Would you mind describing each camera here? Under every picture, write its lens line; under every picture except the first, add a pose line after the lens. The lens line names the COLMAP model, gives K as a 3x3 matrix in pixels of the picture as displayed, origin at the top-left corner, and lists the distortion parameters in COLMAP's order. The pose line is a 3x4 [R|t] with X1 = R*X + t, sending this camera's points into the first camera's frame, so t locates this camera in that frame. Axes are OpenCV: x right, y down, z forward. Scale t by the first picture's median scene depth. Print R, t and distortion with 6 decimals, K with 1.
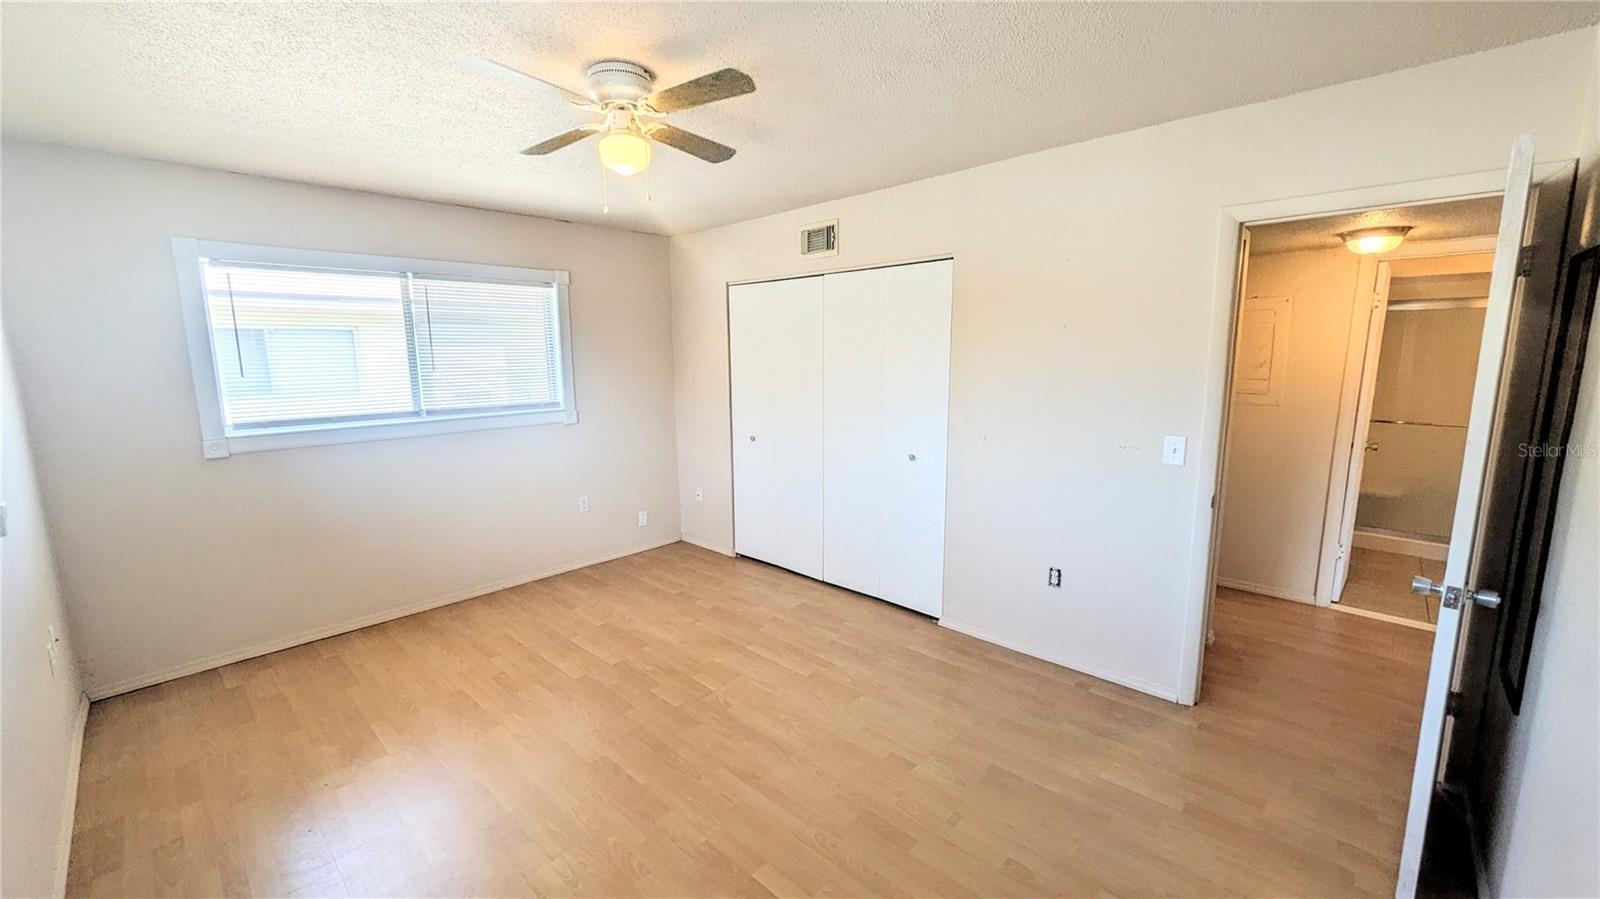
lens RADIAL K [[622.5, 0, 785.1], [0, 622.5, 448.1], [0, 0, 1]] dist [-0.000427, -0.000090]
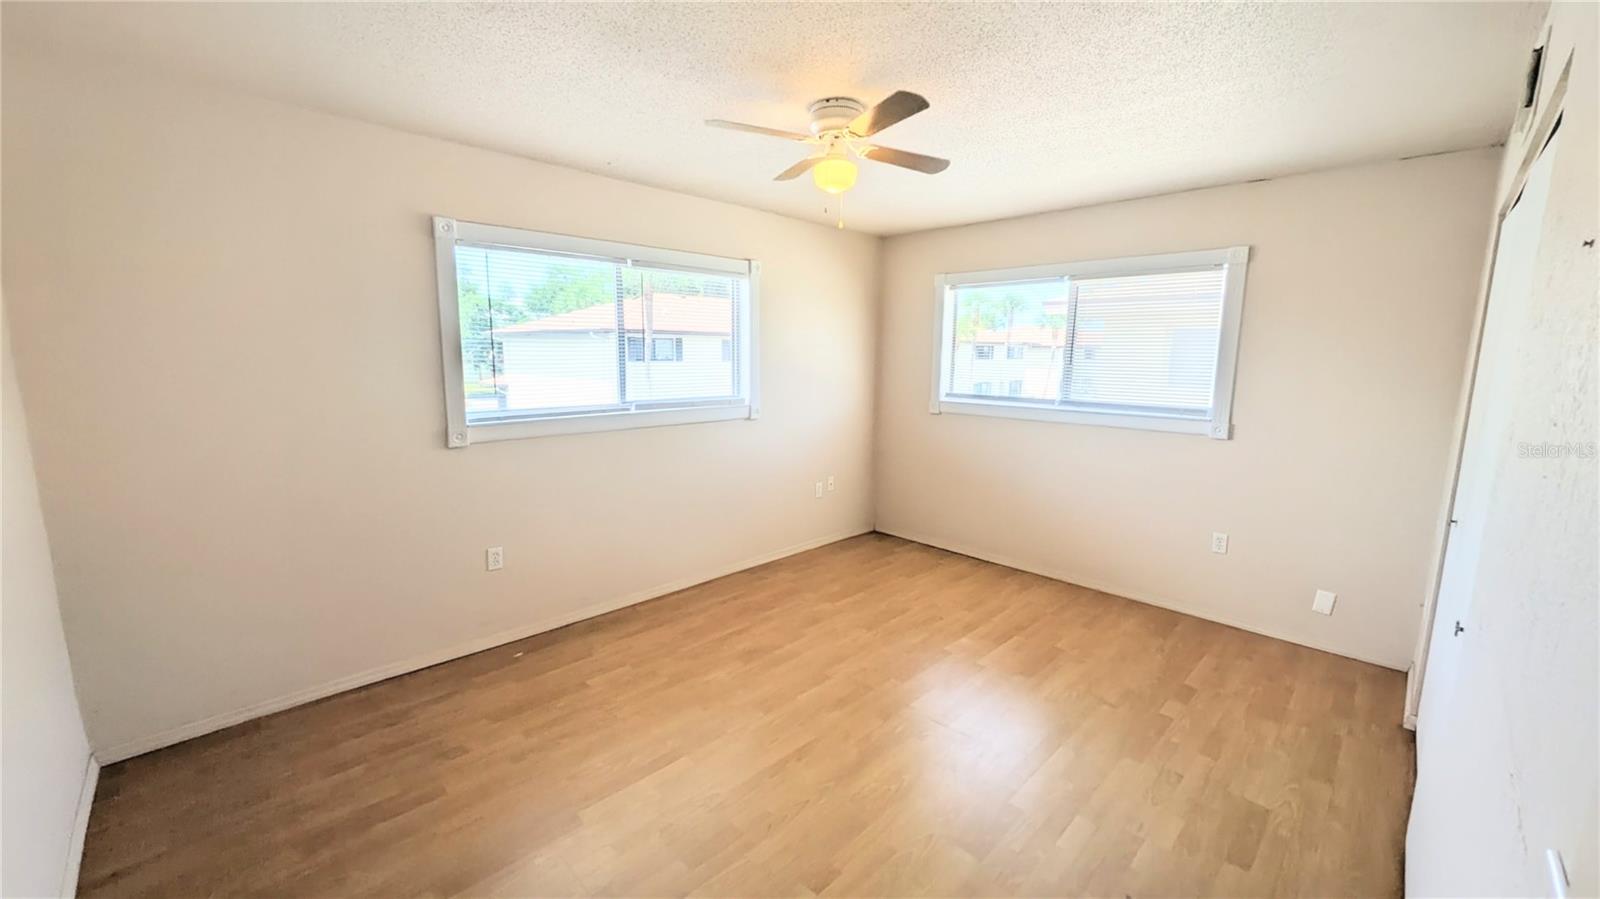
lens RADIAL K [[622.5, 0, 785.1], [0, 622.5, 448.1], [0, 0, 1]] dist [-0.000427, -0.000090]
pose [[-0.038285, 0.171510, -0.984438, 0.527516], [-0.156234, 0.972017, 0.175422, -0.091844], [0.986978, 0.160519, -0.010418, 0.521918]]
